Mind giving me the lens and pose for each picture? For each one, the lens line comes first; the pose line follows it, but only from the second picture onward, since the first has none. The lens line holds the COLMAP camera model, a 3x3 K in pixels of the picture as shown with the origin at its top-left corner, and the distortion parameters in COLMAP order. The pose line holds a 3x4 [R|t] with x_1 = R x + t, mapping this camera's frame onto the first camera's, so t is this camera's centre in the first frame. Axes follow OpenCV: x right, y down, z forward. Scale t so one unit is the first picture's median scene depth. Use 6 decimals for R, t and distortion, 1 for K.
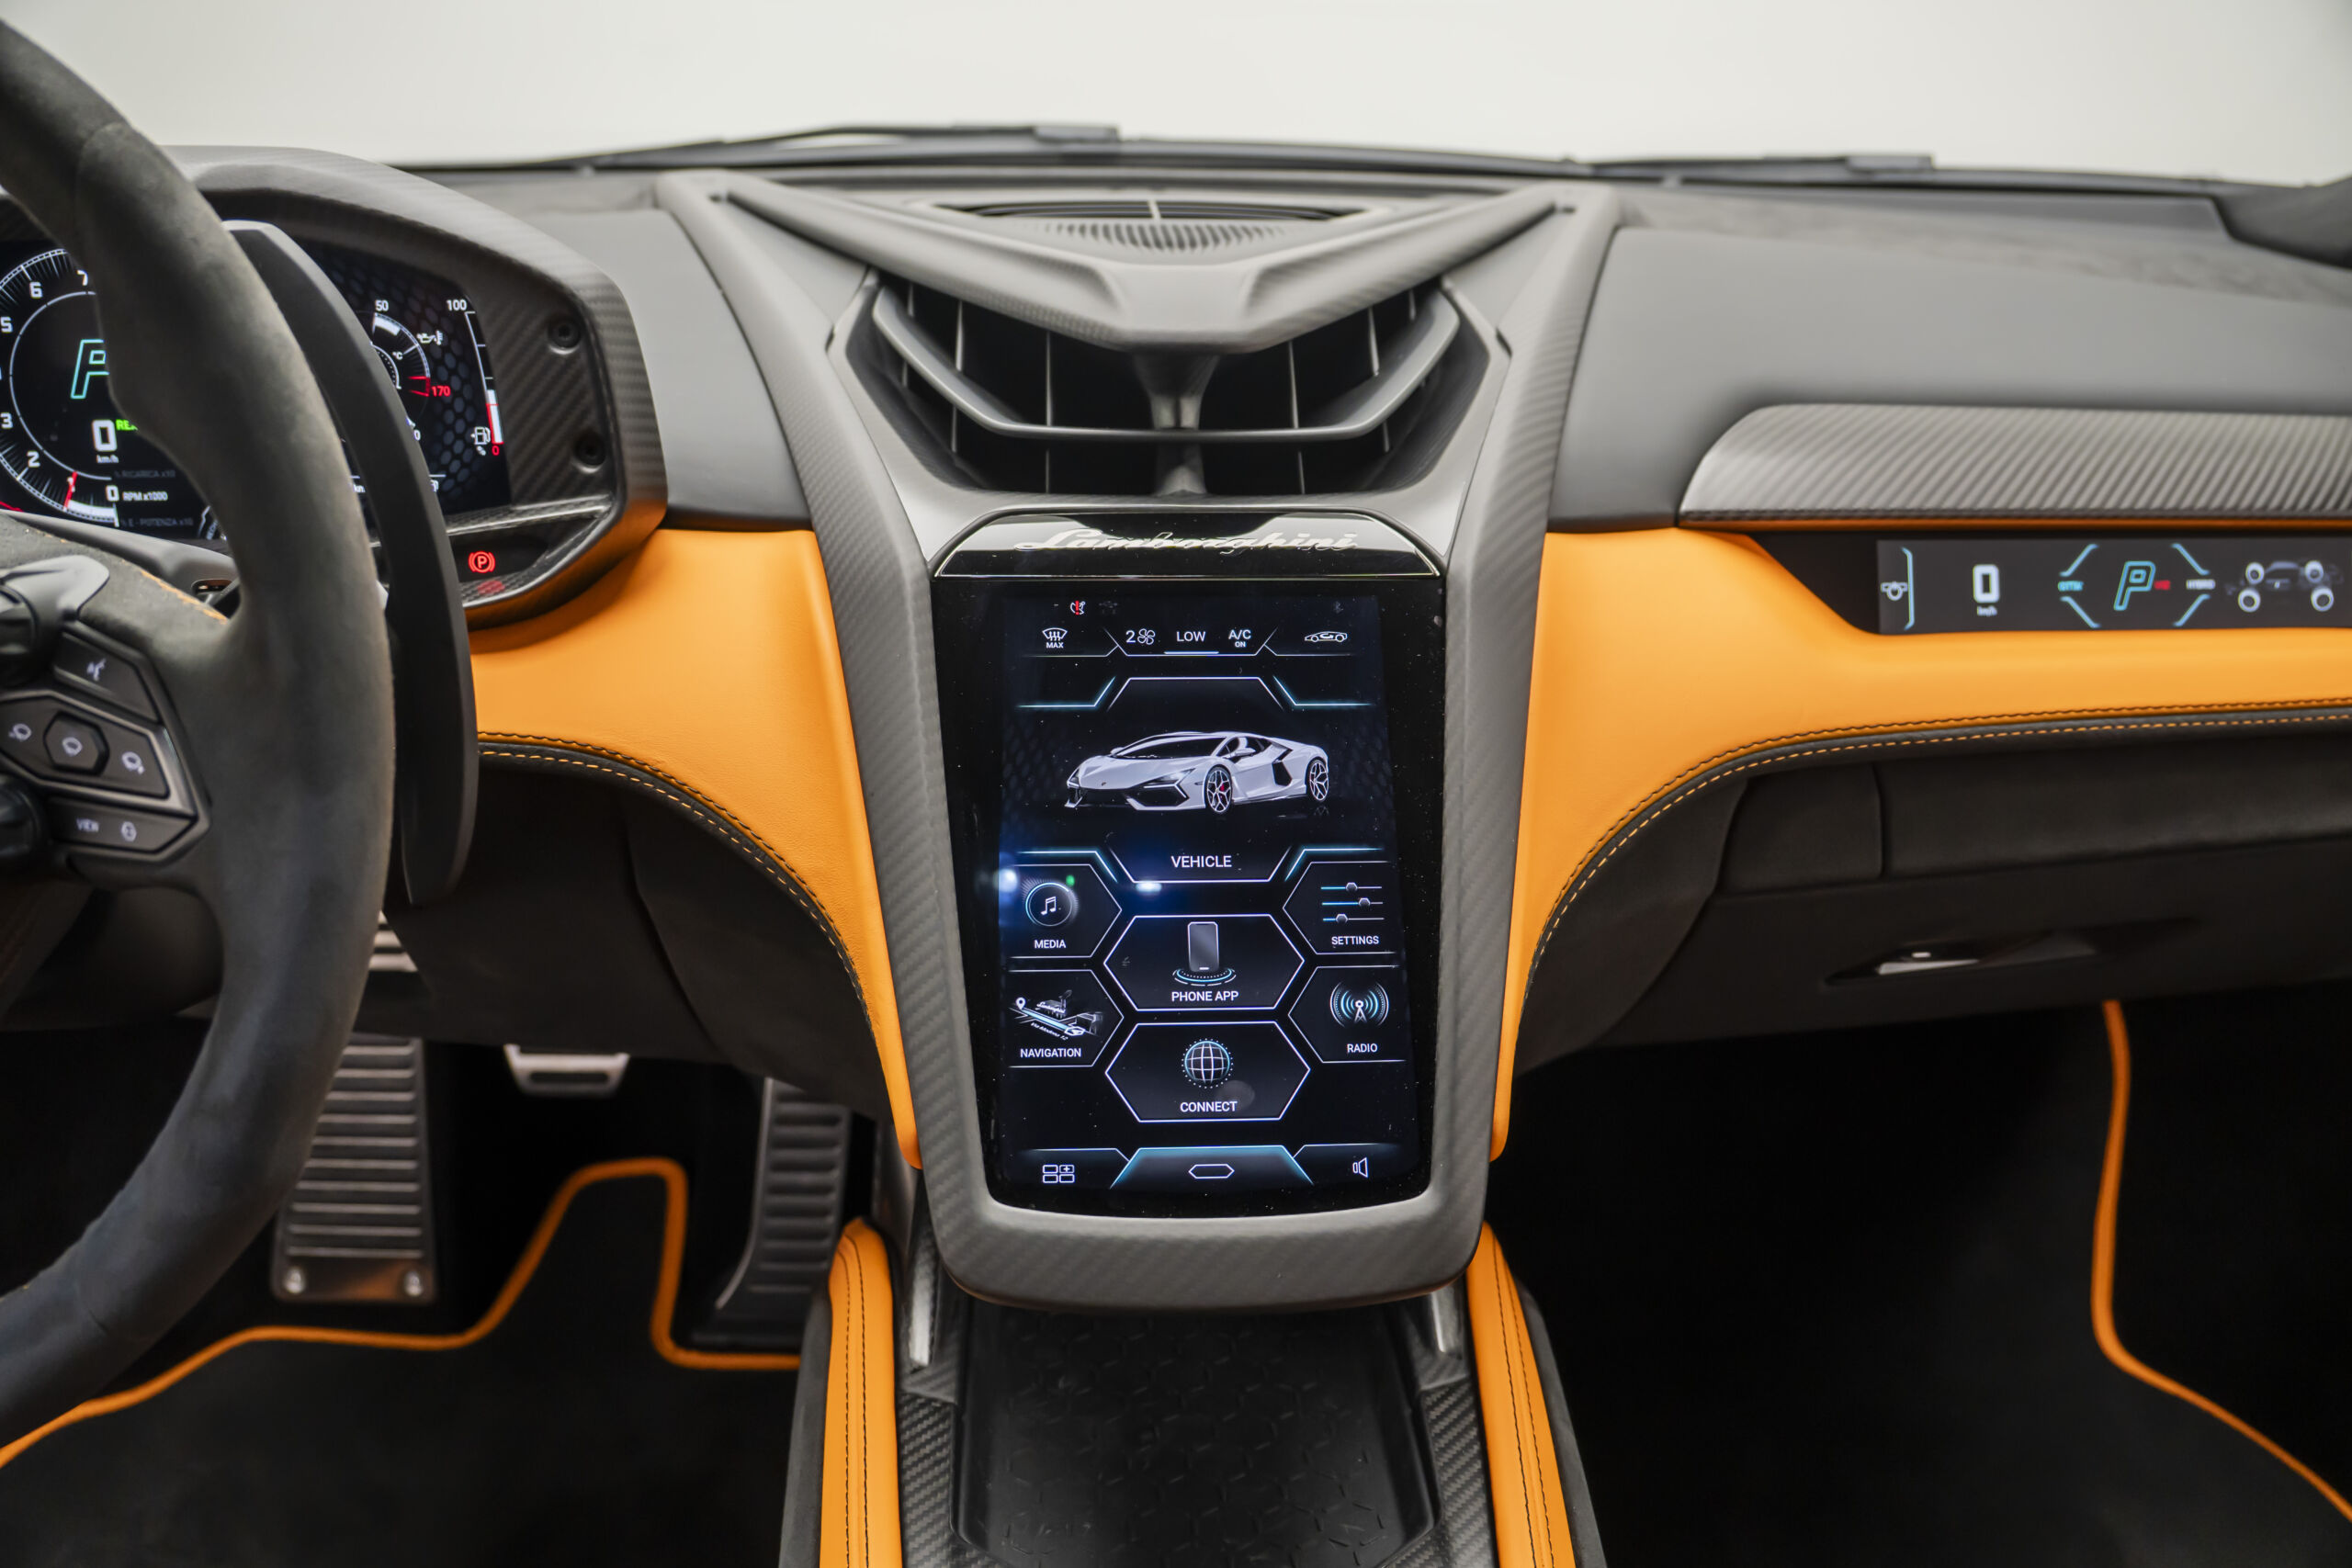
lens RADIAL K [[1888.2, 0, 1161.1], [0, 1888.2, 786.4], [0, 0, 1]] dist [-0.198489, 0.108127]
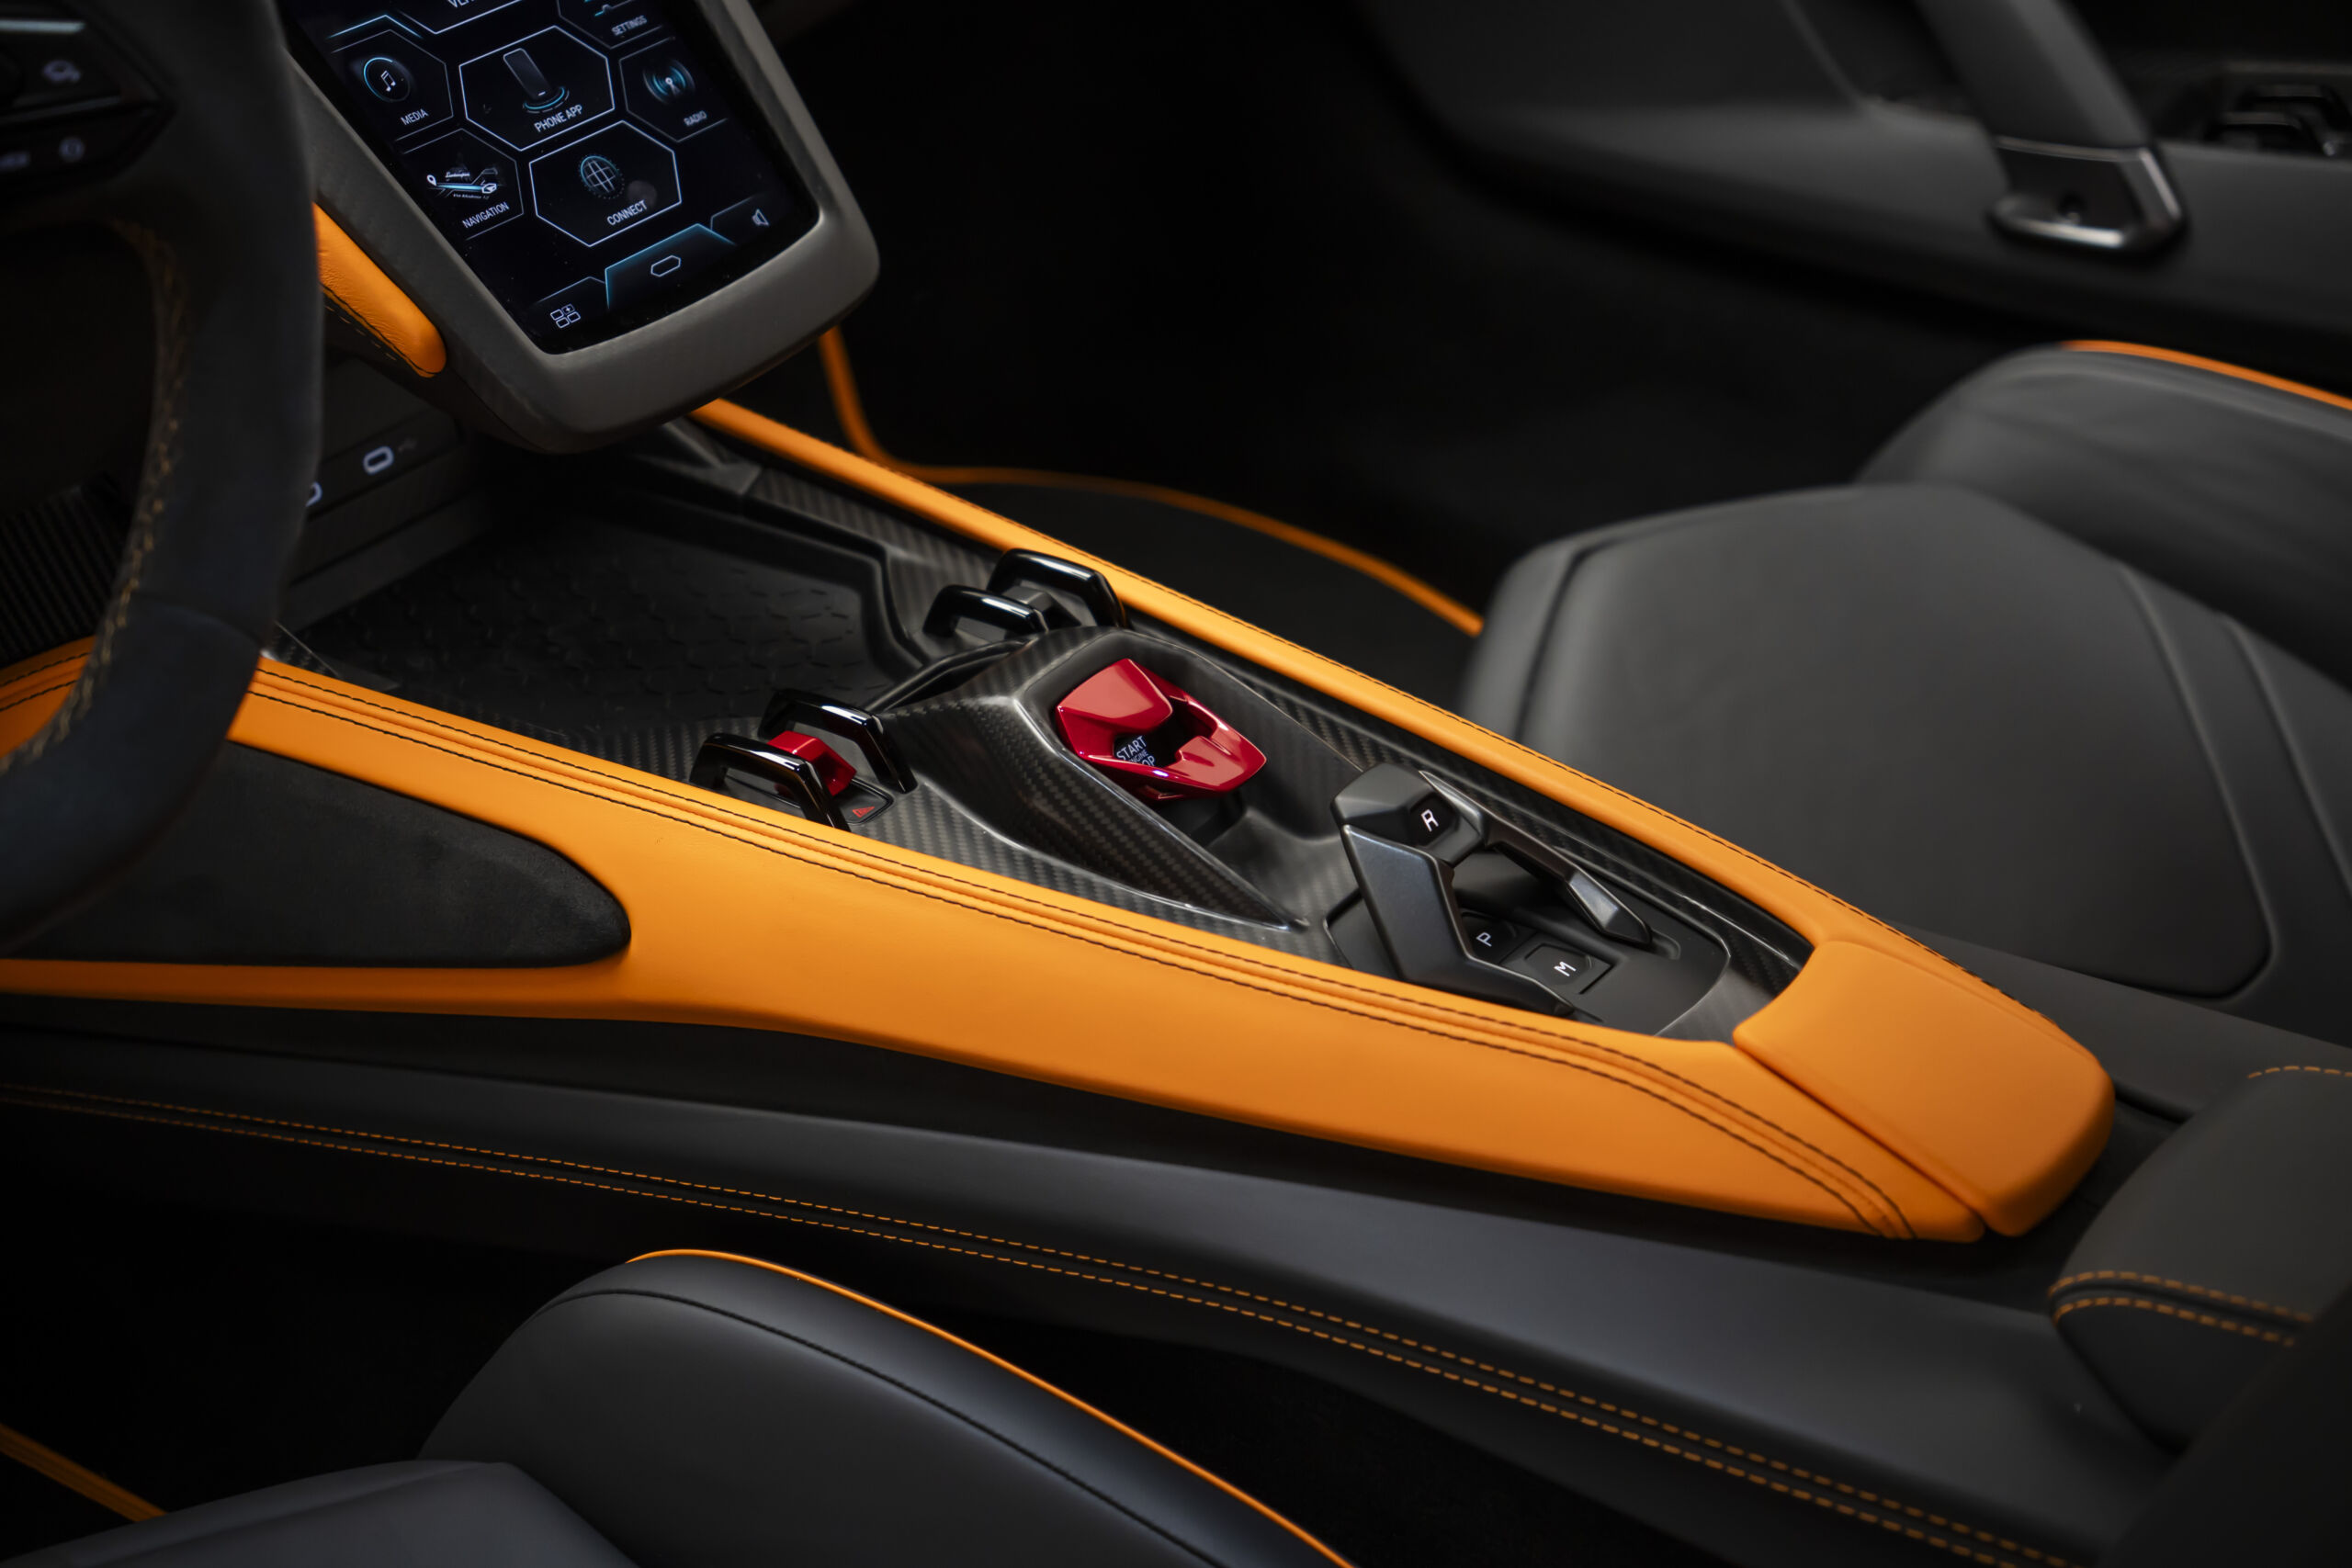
lens RADIAL K [[3955.5, 0, 1163.0], [0, 3955.5, 799.9], [0, 0, 1]] dist [0.259768, 0.873780]
pose [[0.612982, -0.421463, 0.668298, -1.191829], [0.298549, 0.906689, 0.297967, -0.088319], [-0.731520, 0.016871, 0.681611, -0.600759]]
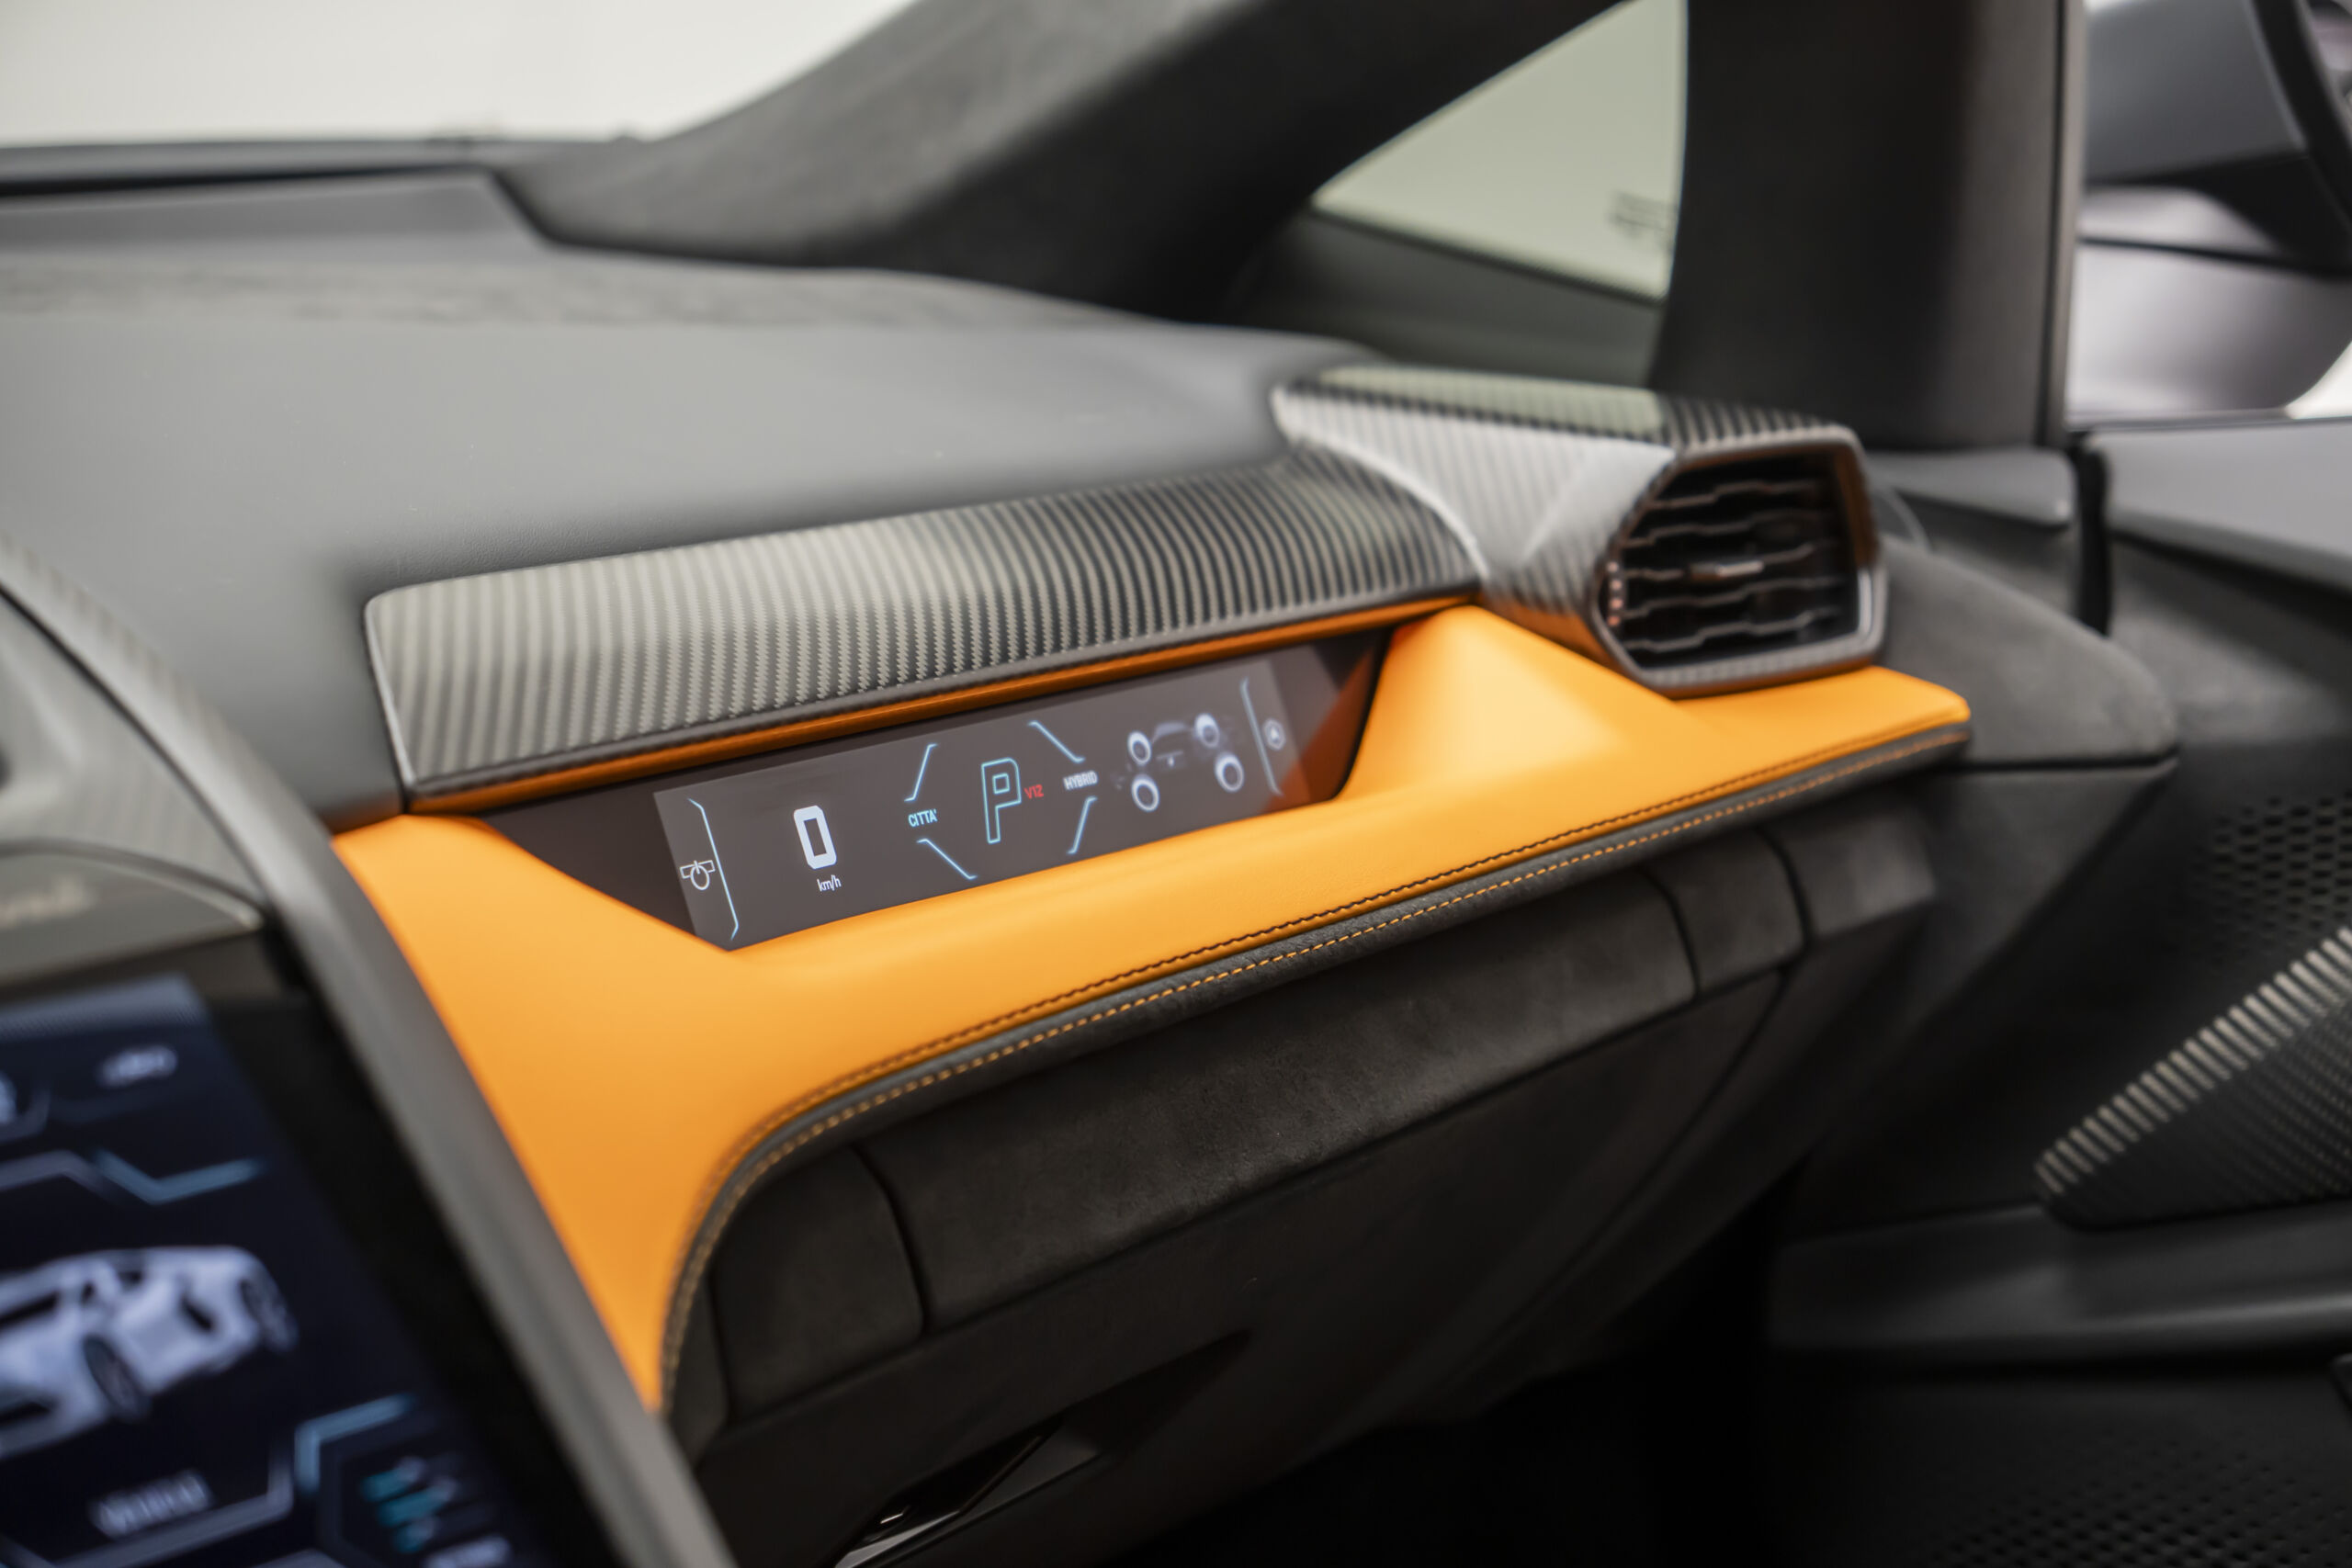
lens RADIAL K [[4999.3, 0, 1176.0], [0, 4999.3, 784.0], [0, 0, 1]] dist [0.306552, 3.959093]
pose [[0.668493, -0.136554, 0.731075, -0.700188], [0.297213, 0.950144, -0.094297, 0.061033], [-0.681749, 0.280322, 0.675750, -0.154476]]
